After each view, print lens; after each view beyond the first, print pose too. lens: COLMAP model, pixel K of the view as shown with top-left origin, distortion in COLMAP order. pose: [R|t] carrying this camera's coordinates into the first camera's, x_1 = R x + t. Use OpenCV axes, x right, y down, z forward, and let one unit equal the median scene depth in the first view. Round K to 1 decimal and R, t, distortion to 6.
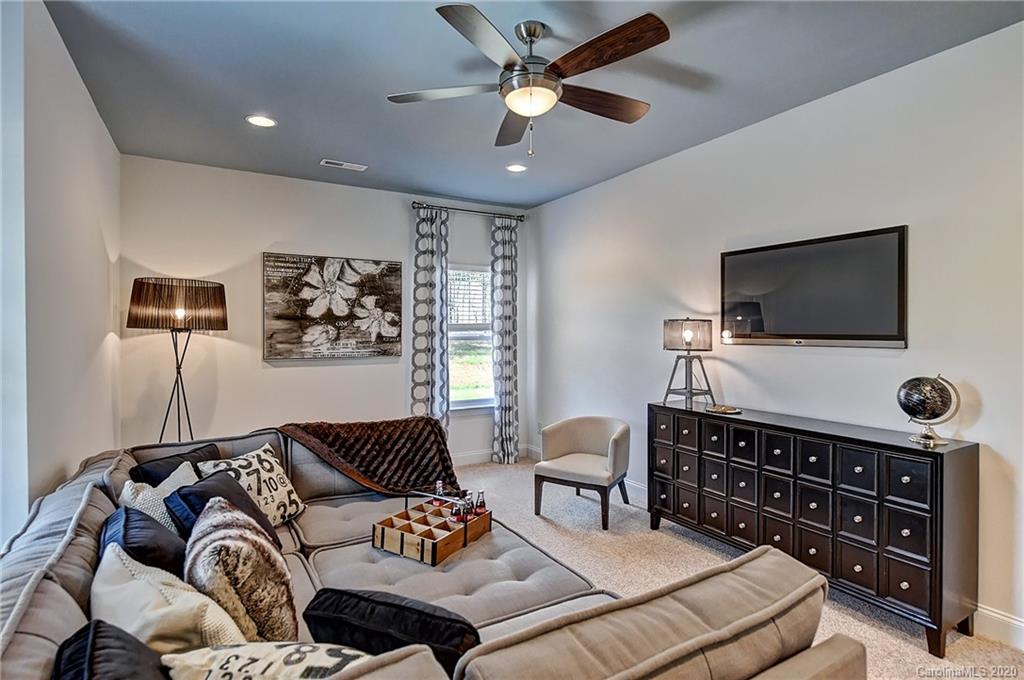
lens RADIAL K [[518.4, 0, 508.3], [0, 518.4, 338.2], [0, 0, 1]] dist [0.002452, -0.000064]
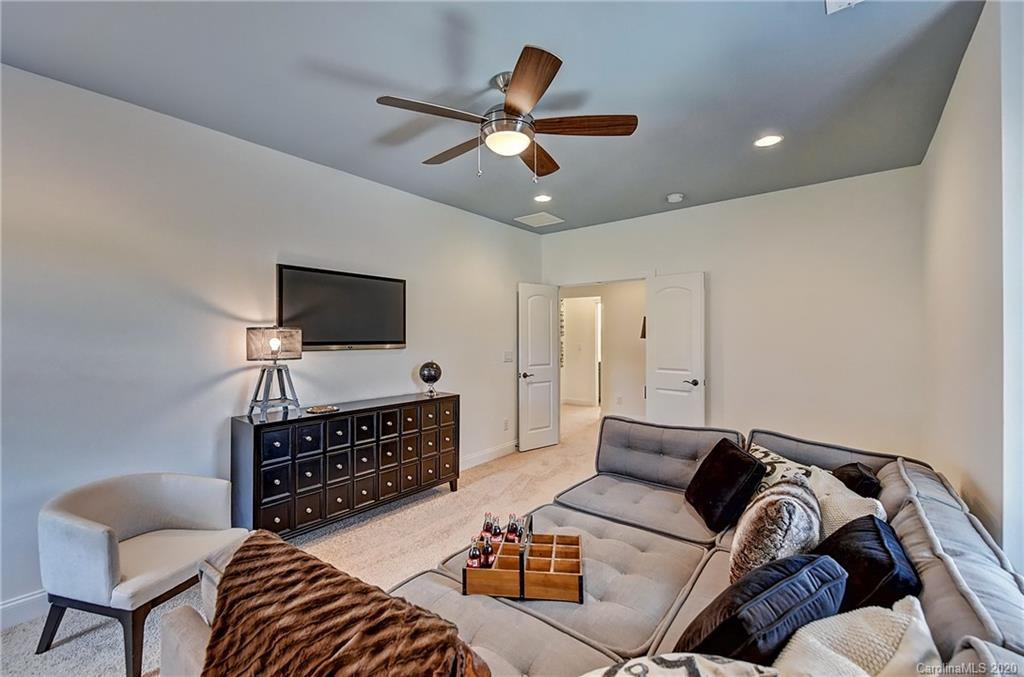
lens RADIAL K [[400.5, 0, 508.5], [0, 400.5, 336.2], [0, 0, 1]] dist [0.000729, 0.000052]
pose [[-0.329147, -0.001667, 0.944277, -0.569143], [0.014059, 0.999879, 0.006665, -0.021804], [-0.944174, 0.015469, -0.329084, 0.950311]]
